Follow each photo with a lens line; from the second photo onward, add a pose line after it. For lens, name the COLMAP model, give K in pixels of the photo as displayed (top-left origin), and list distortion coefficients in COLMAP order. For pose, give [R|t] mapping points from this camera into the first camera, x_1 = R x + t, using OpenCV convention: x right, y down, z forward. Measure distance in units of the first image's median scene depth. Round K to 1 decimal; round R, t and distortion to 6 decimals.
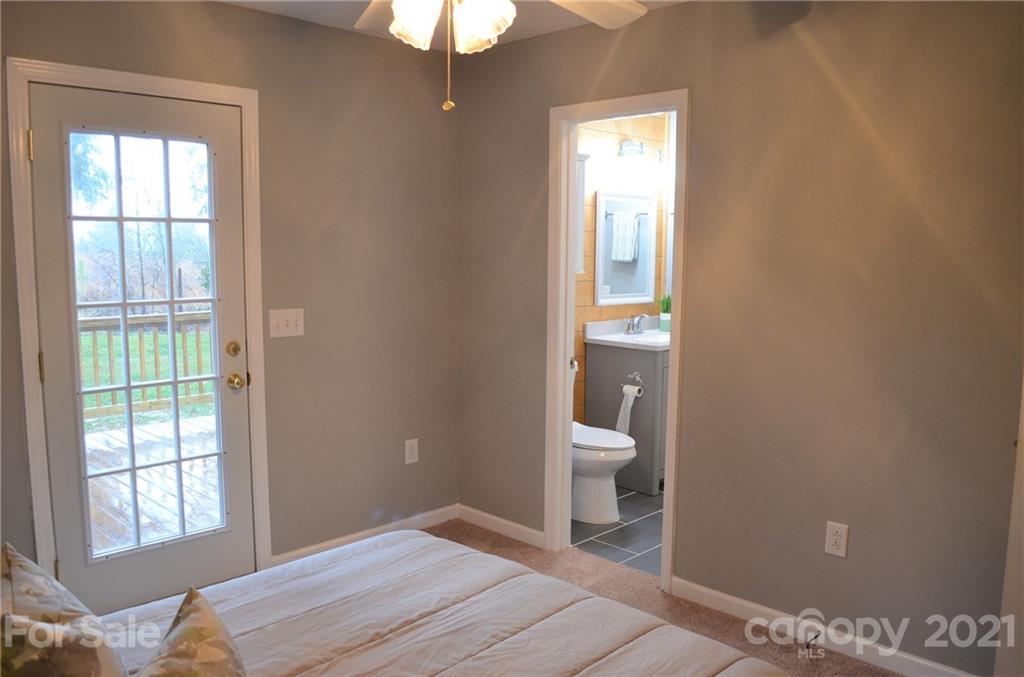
lens RADIAL K [[806.2, 0, 511.8], [0, 806.2, 340.0], [0, 0, 1]] dist [-0.084007, 0.007461]
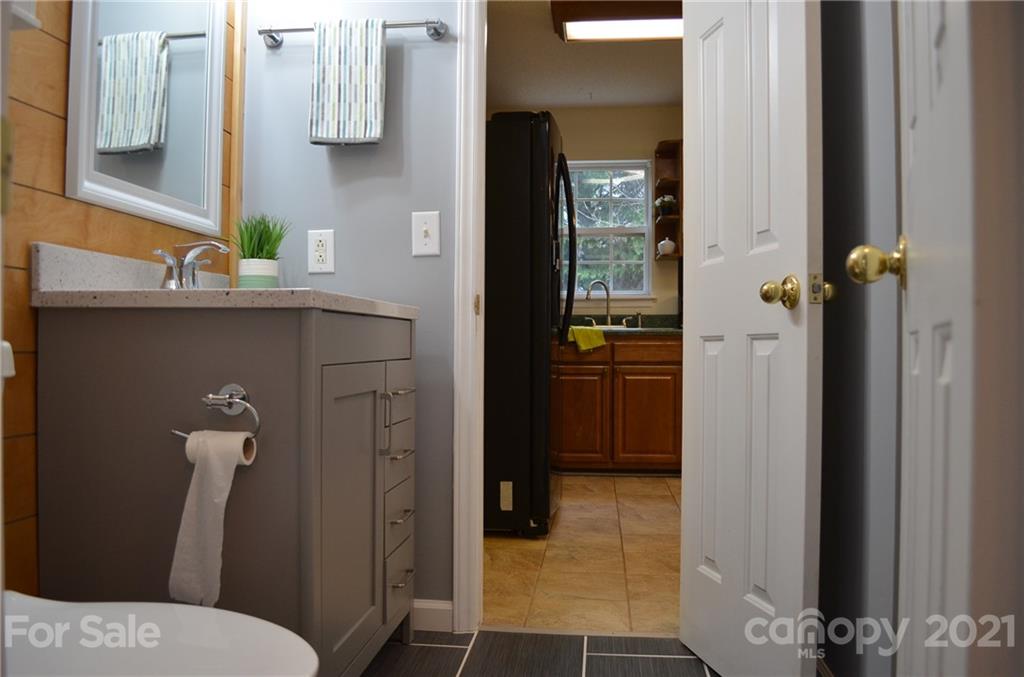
lens RADIAL K [[806.2, 0, 514.2], [0, 806.2, 341.3], [0, 0, 1]] dist [-0.084007, 0.007461]
pose [[0.783156, -0.002562, 0.621820, 0.049867], [0.069527, 0.994082, -0.083470, 0.052654], [-0.617926, 0.108603, 0.778699, 0.662685]]
